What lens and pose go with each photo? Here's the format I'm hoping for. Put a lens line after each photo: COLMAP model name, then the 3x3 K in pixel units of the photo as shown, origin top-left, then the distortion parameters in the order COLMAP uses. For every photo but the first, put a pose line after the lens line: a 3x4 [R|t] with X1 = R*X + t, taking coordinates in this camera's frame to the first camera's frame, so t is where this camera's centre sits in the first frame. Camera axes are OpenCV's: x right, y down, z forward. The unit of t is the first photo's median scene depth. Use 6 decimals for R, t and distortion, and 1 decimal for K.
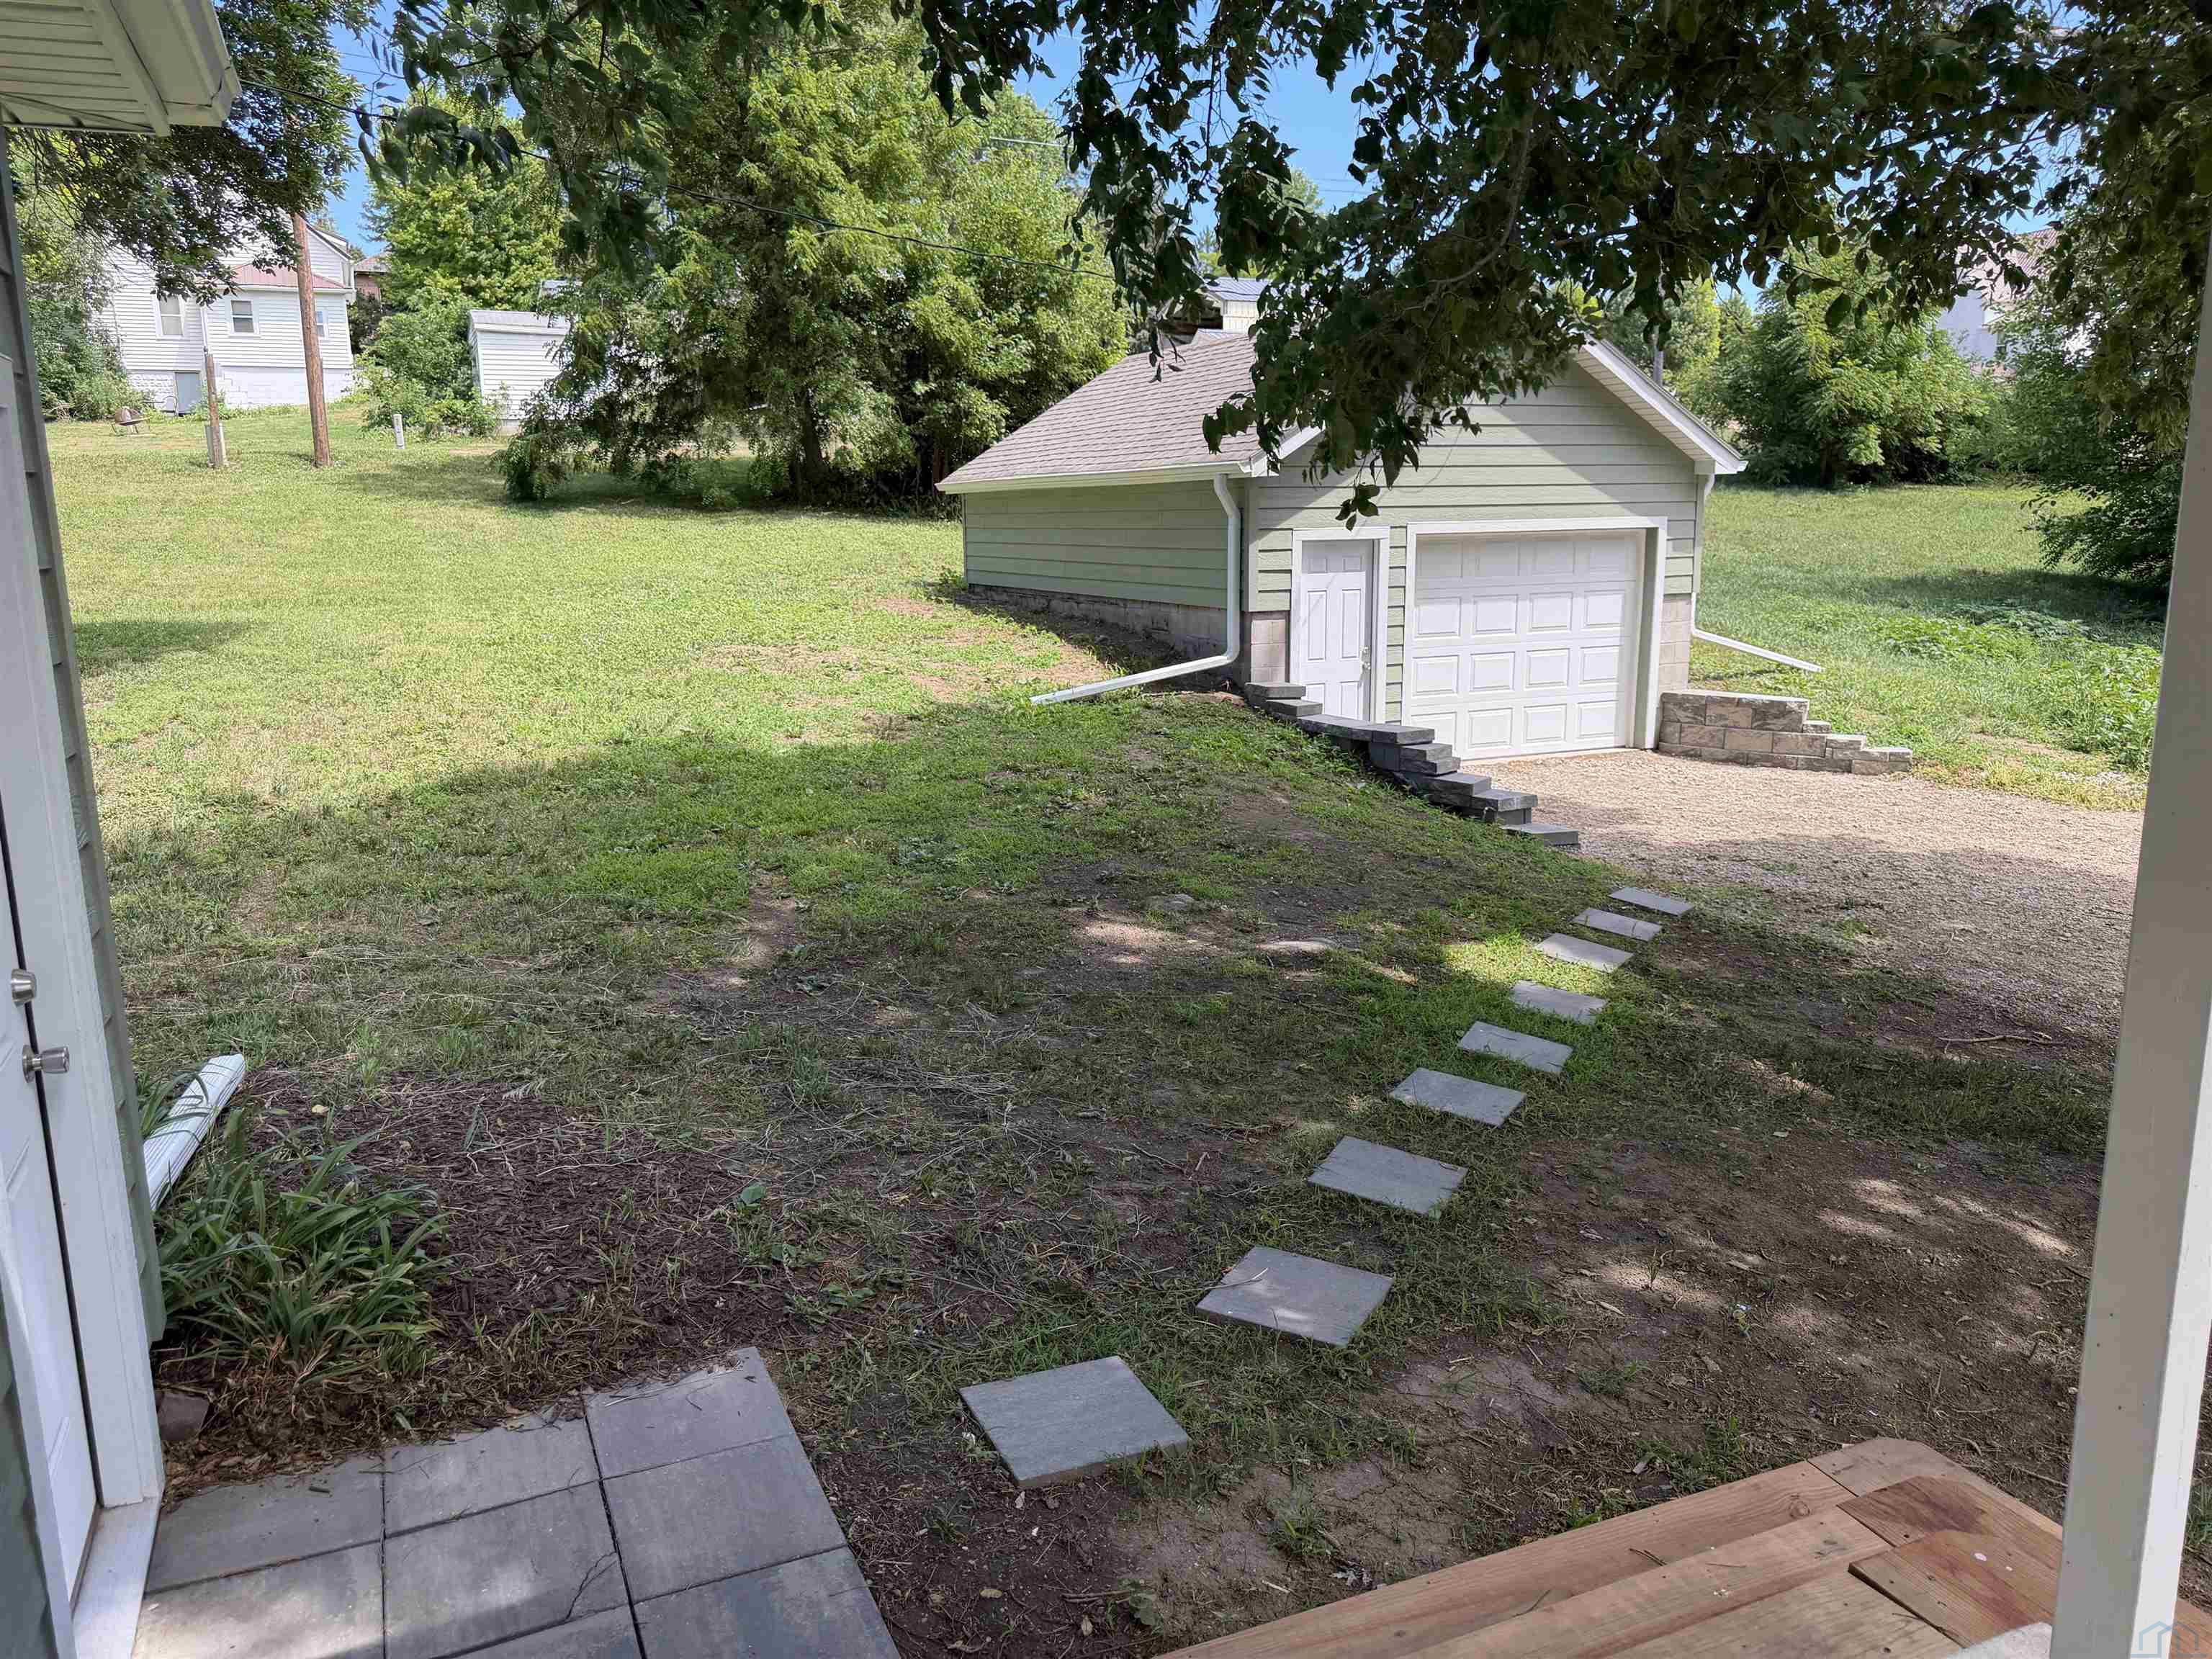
lens RADIAL K [[1560.5, 0, 1104.6], [0, 1560.5, 820.6], [0, 0, 1]] dist [0.052068, -0.050313]
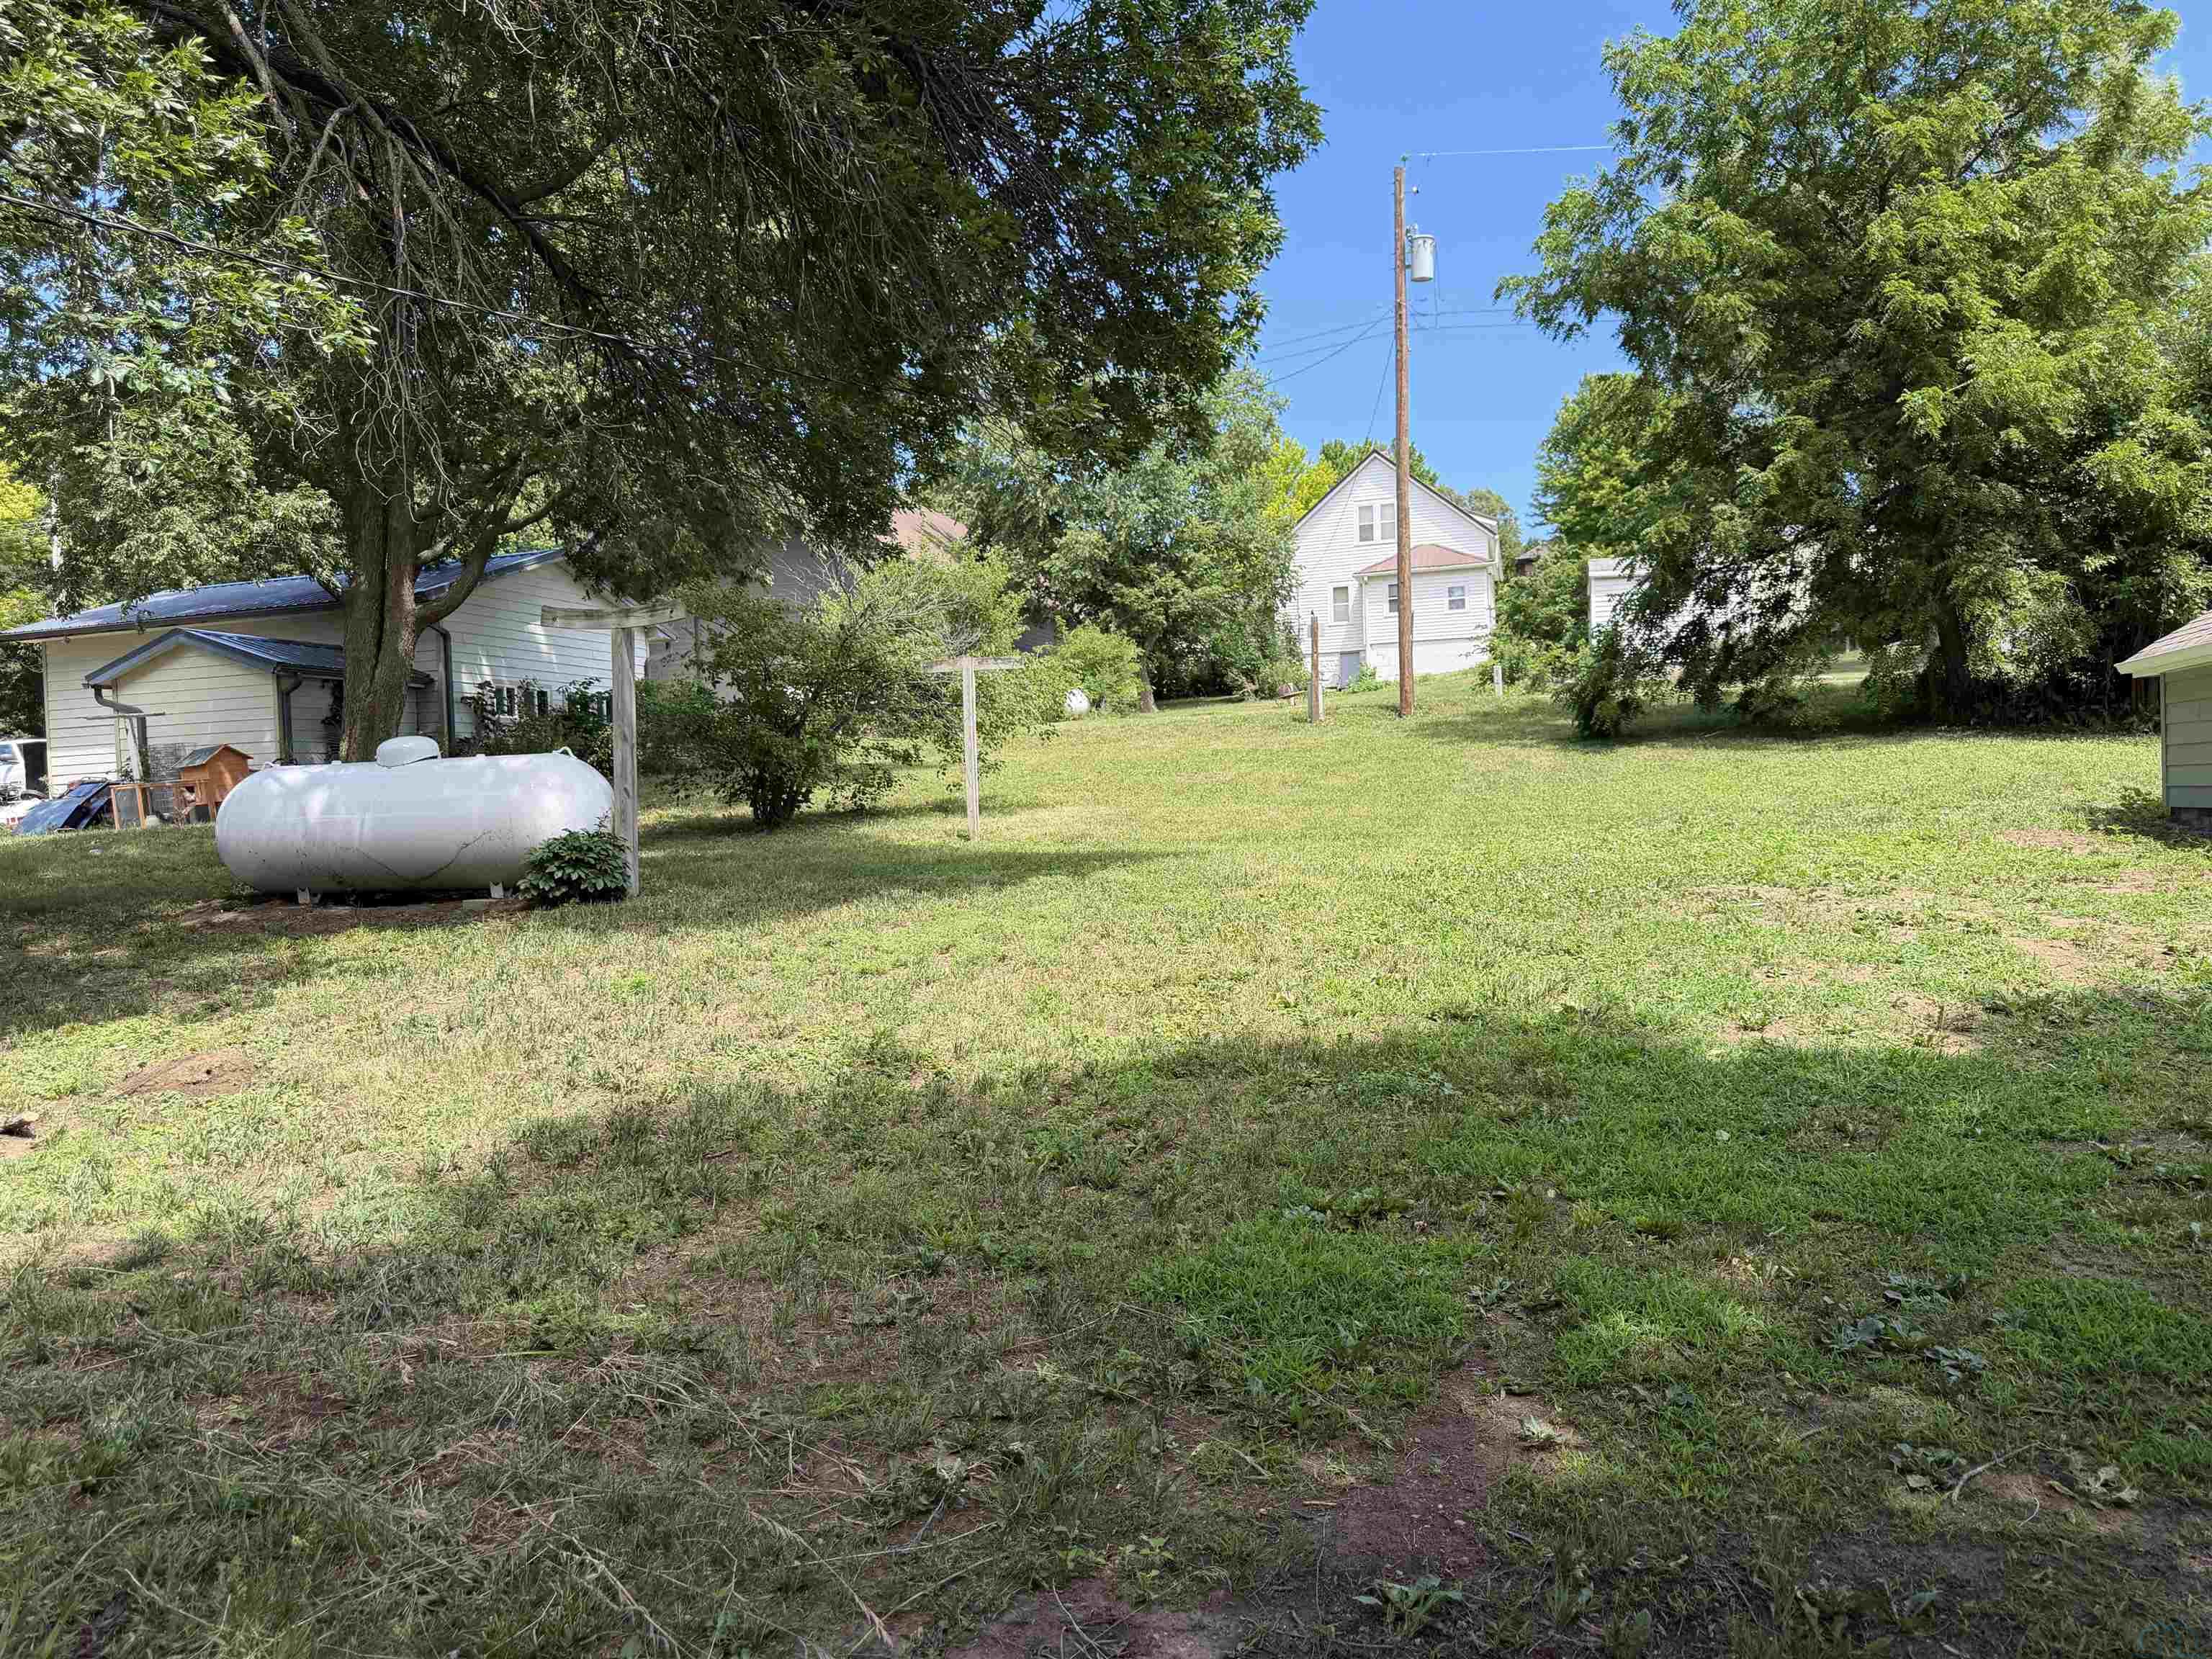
lens RADIAL K [[1560.5, 0, 1123.1], [0, 1560.5, 822.2], [0, 0, 1]] dist [0.052068, -0.050313]
pose [[0.767834, -0.010656, -0.640560, 0.000362], [-0.095414, 0.986808, -0.130789, -0.012981], [0.633504, 0.161542, 0.756688, 0.166663]]
